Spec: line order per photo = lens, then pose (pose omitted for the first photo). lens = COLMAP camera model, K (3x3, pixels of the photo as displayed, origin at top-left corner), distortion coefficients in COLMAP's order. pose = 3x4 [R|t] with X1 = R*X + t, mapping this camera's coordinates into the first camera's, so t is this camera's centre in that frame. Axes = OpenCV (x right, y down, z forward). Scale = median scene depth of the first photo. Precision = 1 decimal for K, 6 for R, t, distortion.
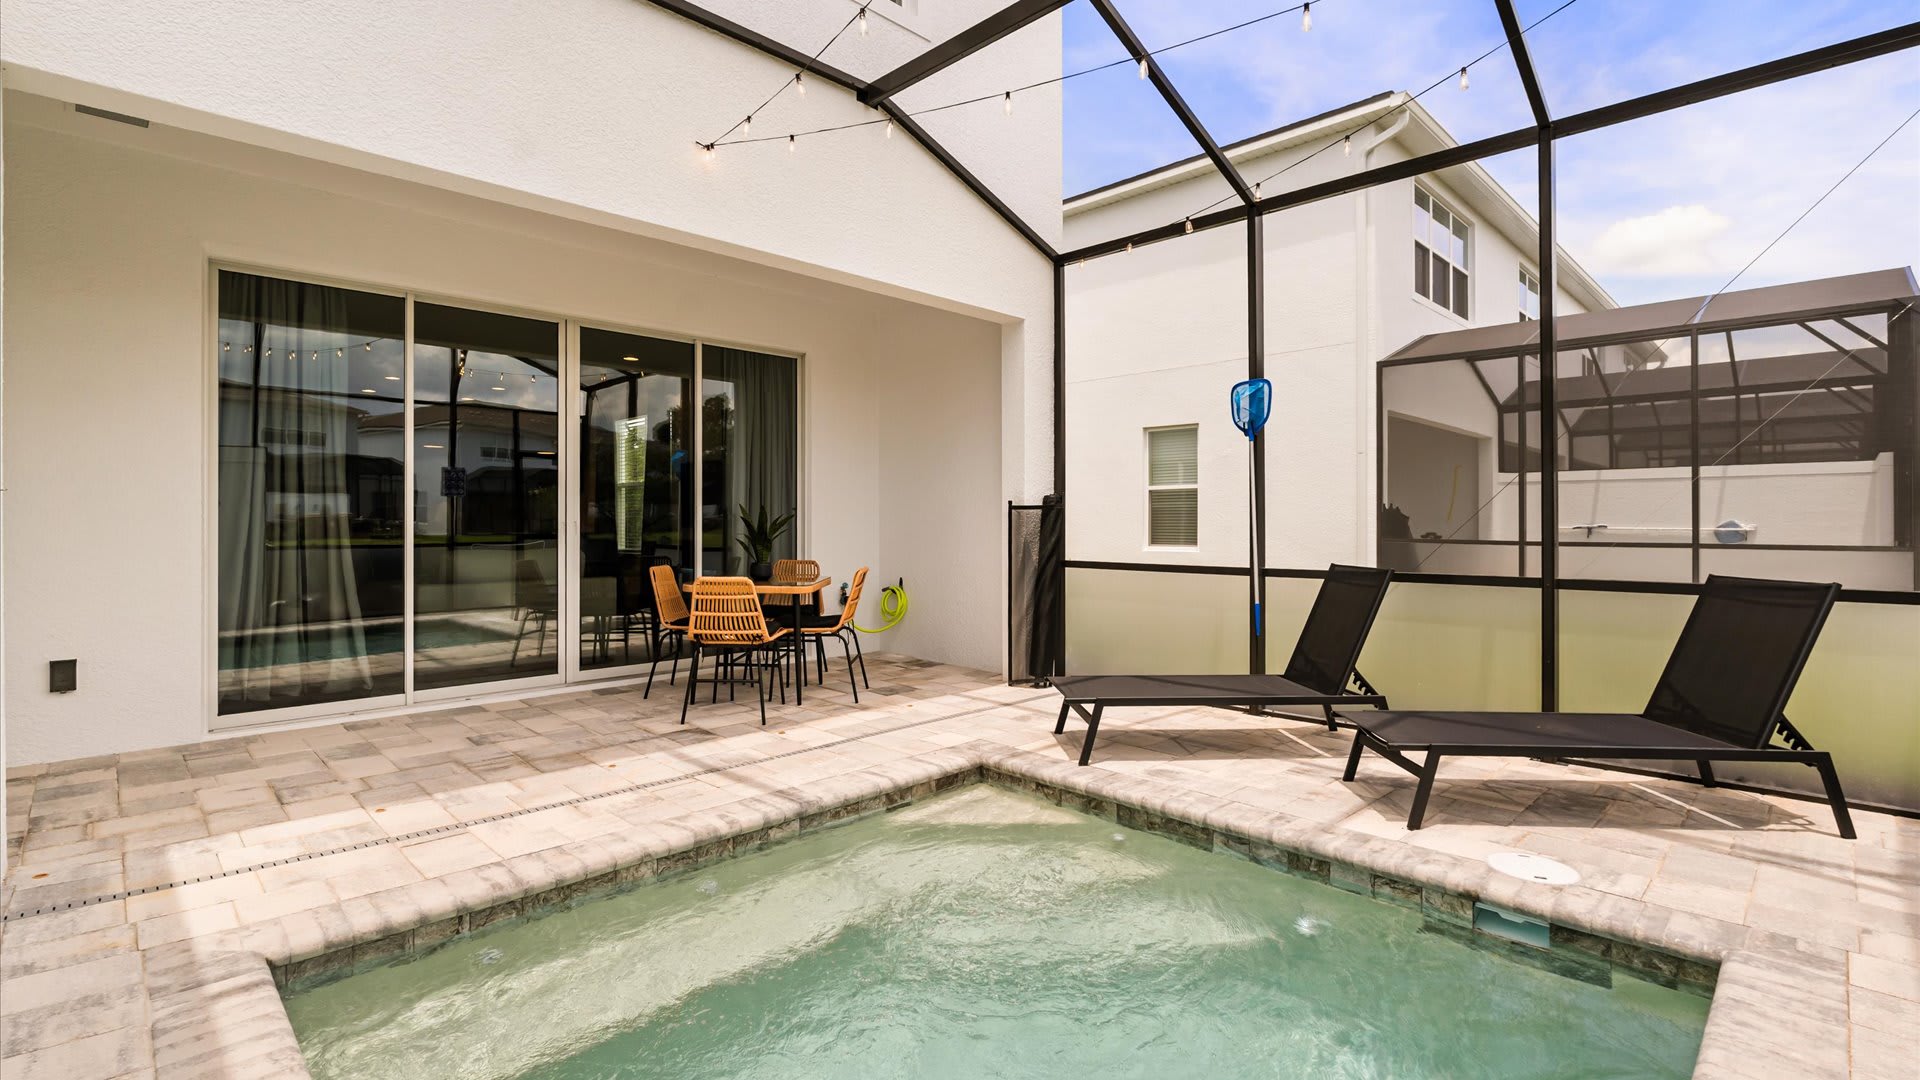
lens RADIAL K [[862.7, 0, 966.0], [0, 862.7, 518.3], [0, 0, 1]] dist [-0.000686, 0.000167]
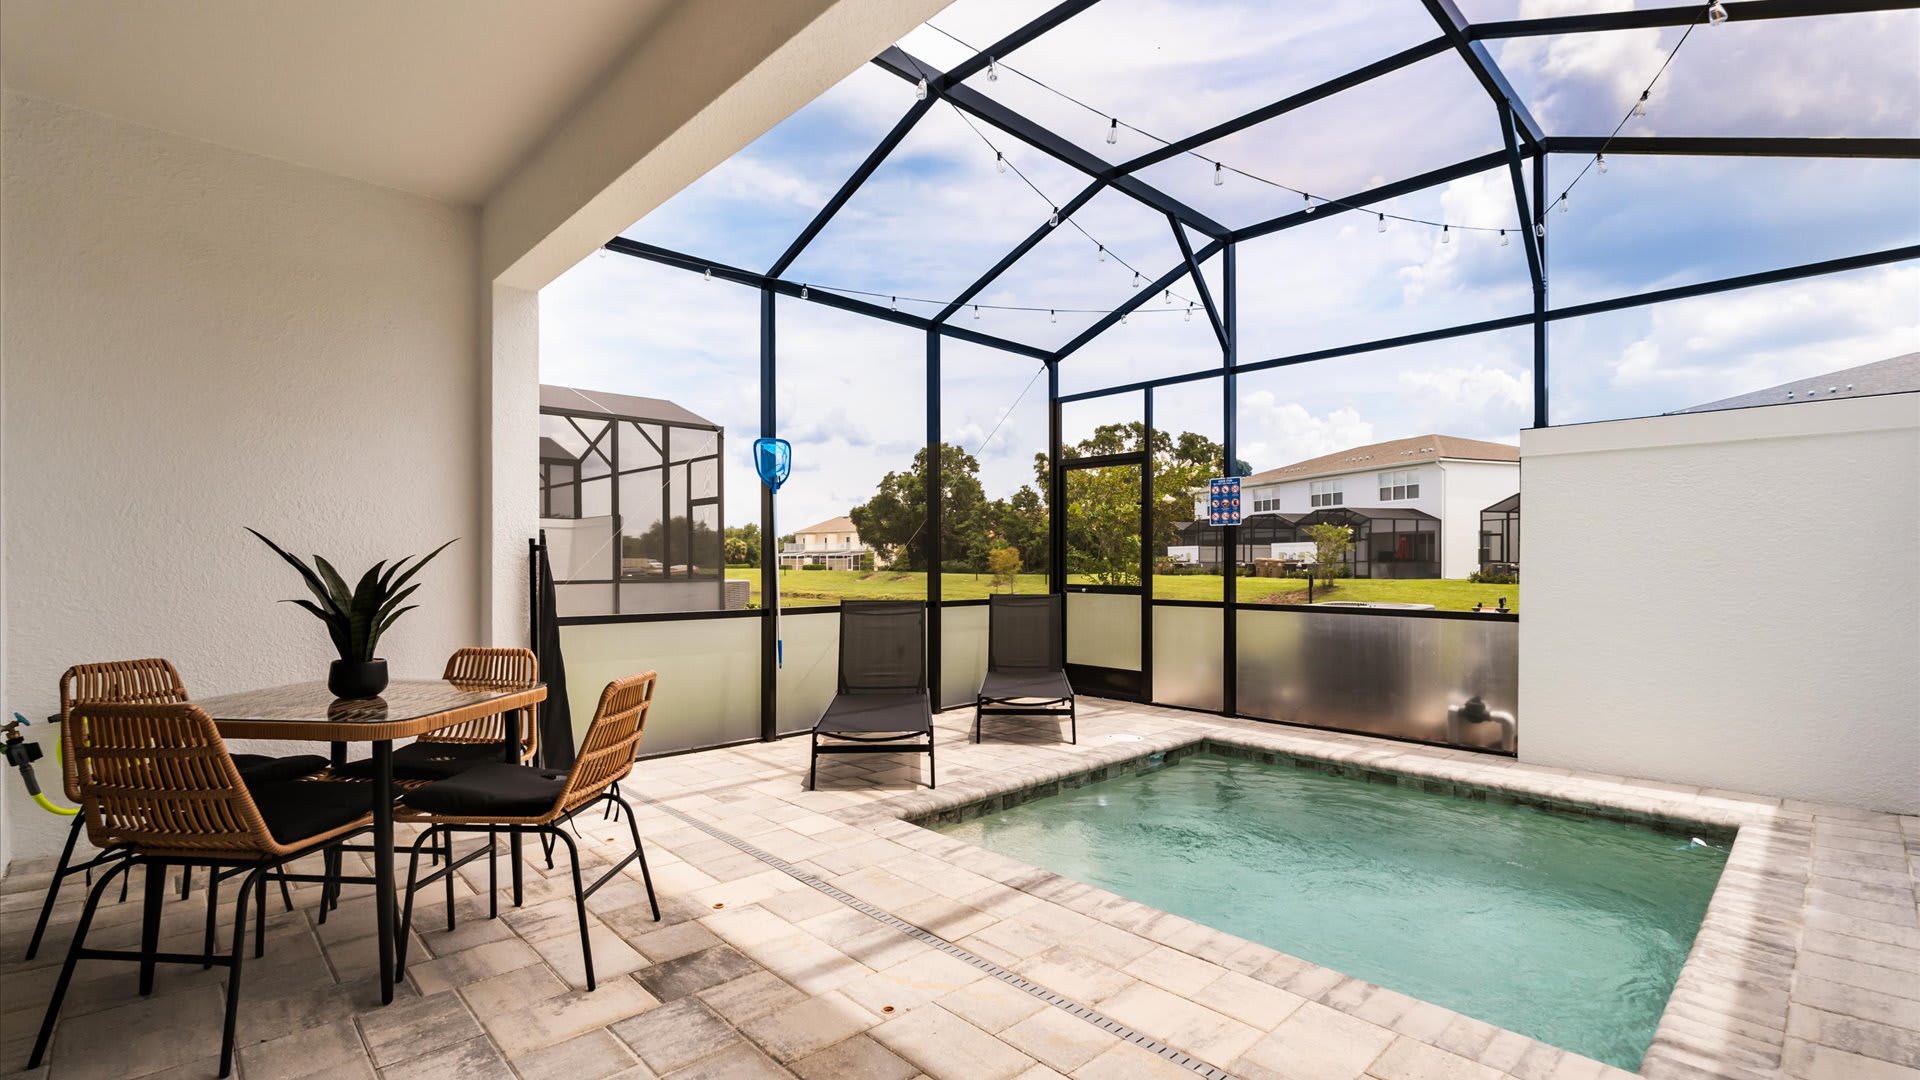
lens RADIAL K [[862.2, 0, 960.0], [0, 862.2, 540.0], [0, 0, 1]] dist [-0.001136, -0.000204]
pose [[0.028023, 0.025025, 0.999294, -1.101170], [-0.006665, 0.999669, -0.024847, -0.001763], [-0.999585, -0.005964, 0.028180, 1.067367]]
